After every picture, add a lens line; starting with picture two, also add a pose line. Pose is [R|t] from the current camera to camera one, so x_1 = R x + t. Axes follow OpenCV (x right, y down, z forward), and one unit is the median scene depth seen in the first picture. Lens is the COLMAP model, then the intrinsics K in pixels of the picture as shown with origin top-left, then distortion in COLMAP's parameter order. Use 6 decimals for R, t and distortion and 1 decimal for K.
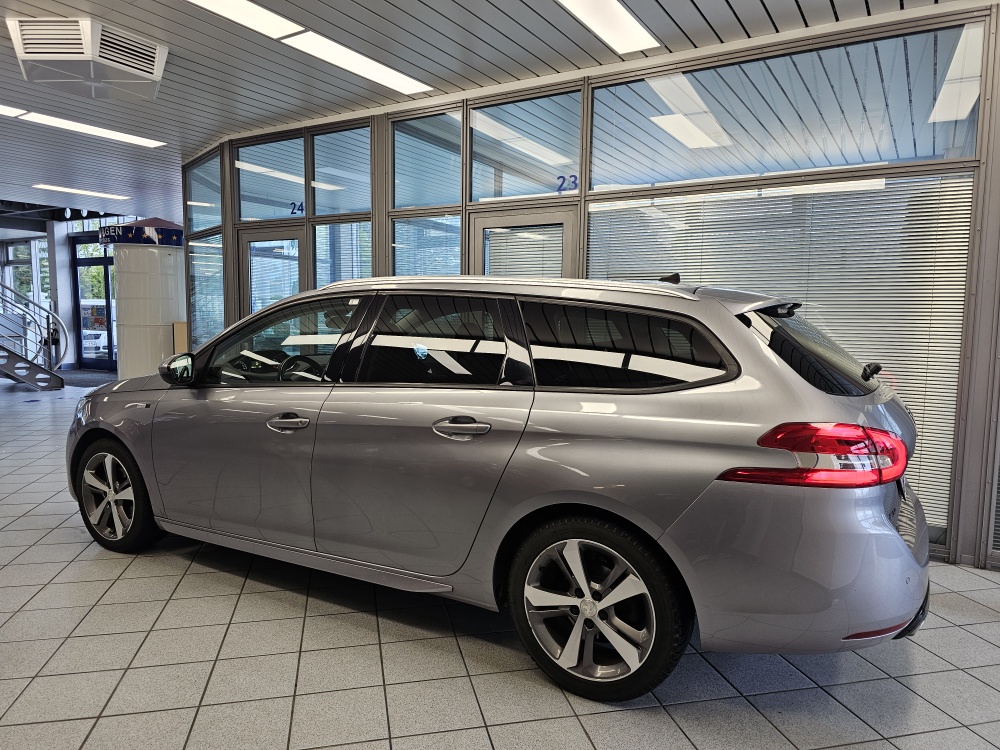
lens RADIAL K [[687.7, 0, 507.5], [0, 687.7, 373.7], [0, 0, 1]] dist [0.067219, -0.055680]
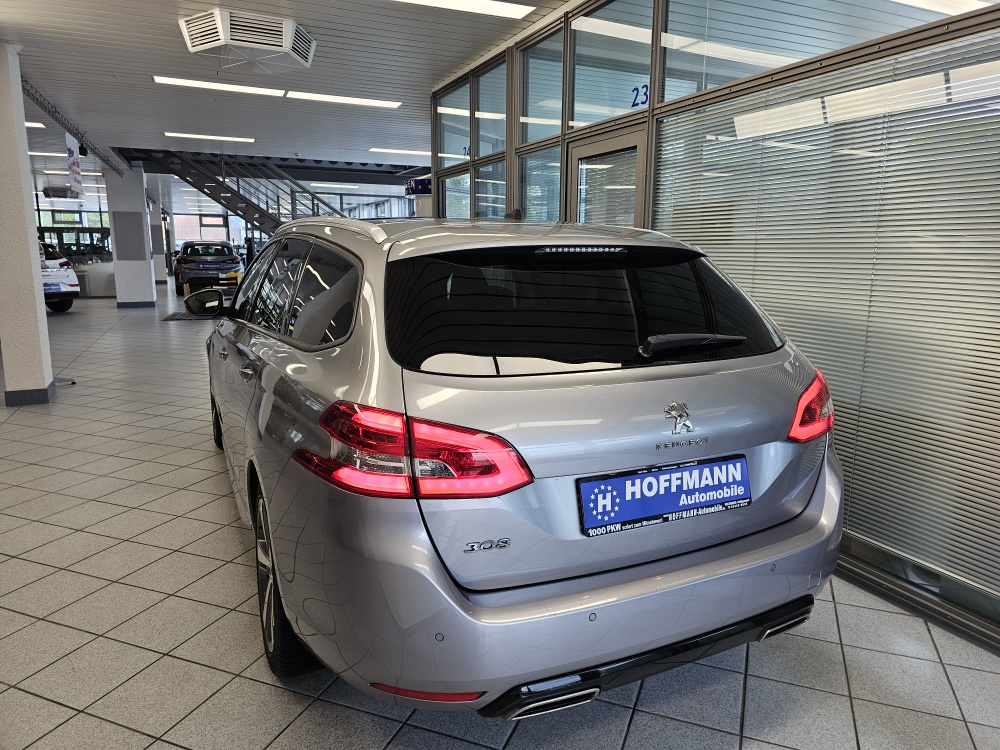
lens RADIAL K [[687.7, 0, 507.5], [0, 687.7, 373.7], [0, 0, 1]] dist [0.067219, -0.055680]
pose [[0.822335, 0.096335, -0.560789, 0.234815], [-0.047861, 0.993782, 0.100533, -0.011891], [0.566987, -0.055832, 0.821832, 0.110571]]
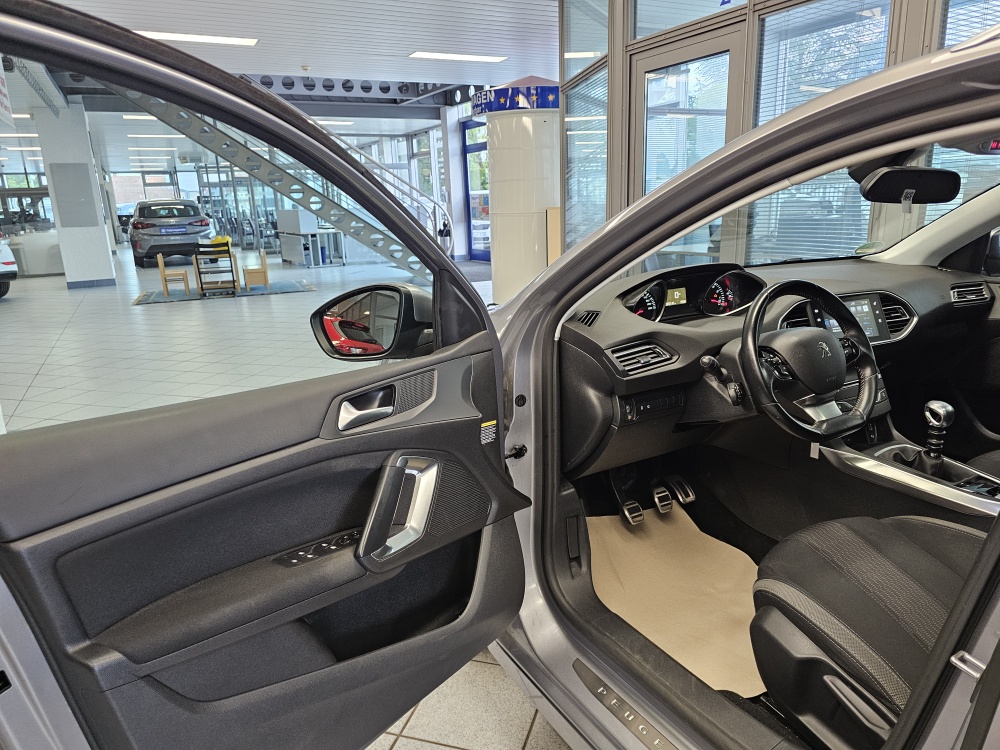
lens RADIAL K [[685.7, 0, 496.7], [0, 685.7, 382.0], [0, 0, 1]] dist [0.010026, -0.002859]
pose [[0.859456, 0.092684, -0.502738, -0.102579], [-0.001774, 0.983962, 0.178368, -0.016006], [0.511207, -0.152407, 0.845836, 0.245603]]
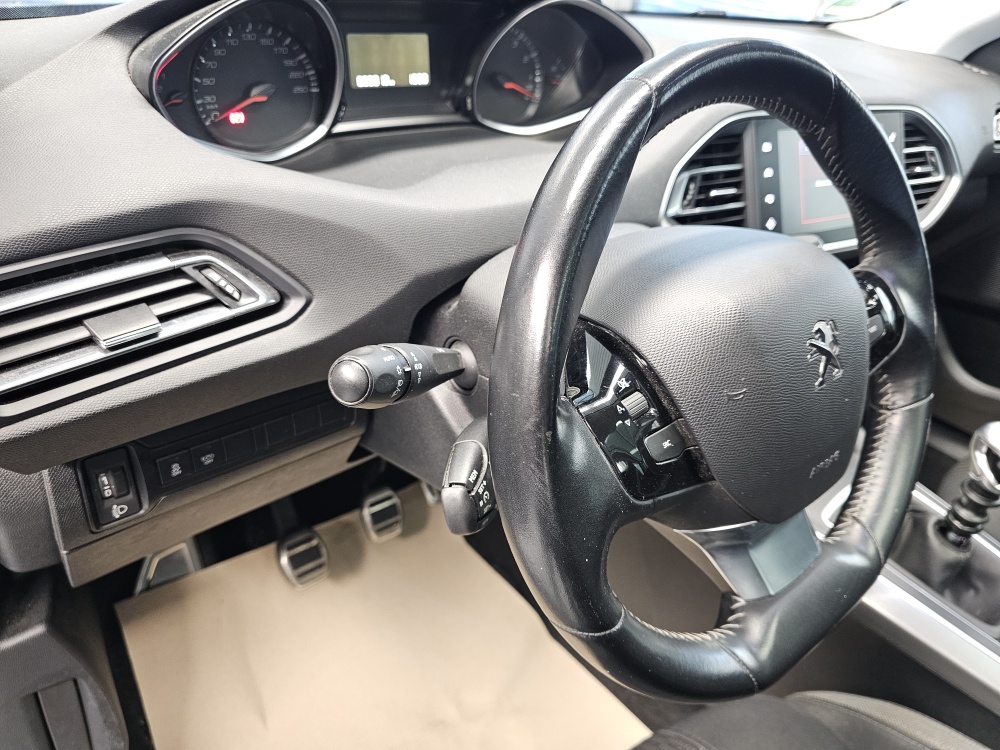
lens RADIAL K [[685.7, 0, 496.7], [0, 685.7, 382.0], [0, 0, 1]] dist [0.010026, -0.002859]
pose [[0.924816, 0.271551, -0.266412, -0.123391], [-0.122214, 0.875282, 0.467917, -0.010476], [0.360249, -0.400178, 0.842662, 0.369924]]
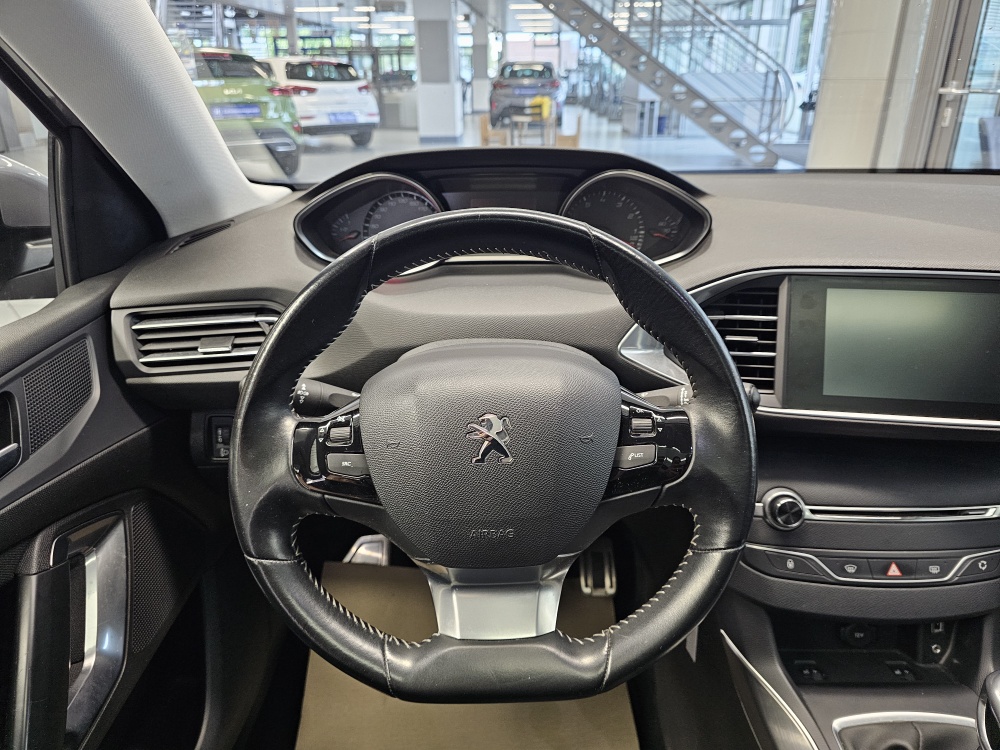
lens RADIAL K [[682.8, 0, 498.2], [0, 682.8, 364.9], [0, 0, 1]] dist [0.033262, -0.050610]
pose [[0.470131, 0.329180, -0.818912, -0.080239], [-0.064589, 0.938188, 0.340045, -0.017413], [0.880230, -0.106974, 0.462333, 0.387631]]
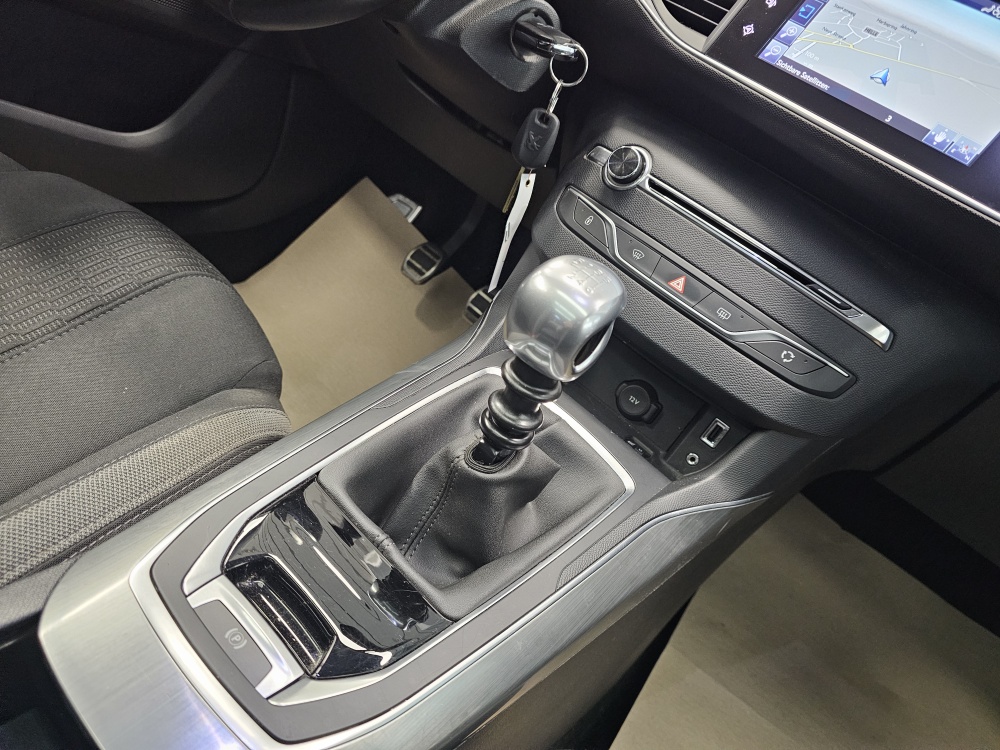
lens RADIAL K [[687.7, 0, 507.5], [0, 687.7, 373.7], [0, 0, 1]] dist [0.067219, -0.055680]
pose [[-0.125927, 0.488185, -0.863607, -0.059680], [-0.478735, 0.732558, 0.483912, 0.007257], [0.868882, 0.474377, 0.141462, 0.434562]]
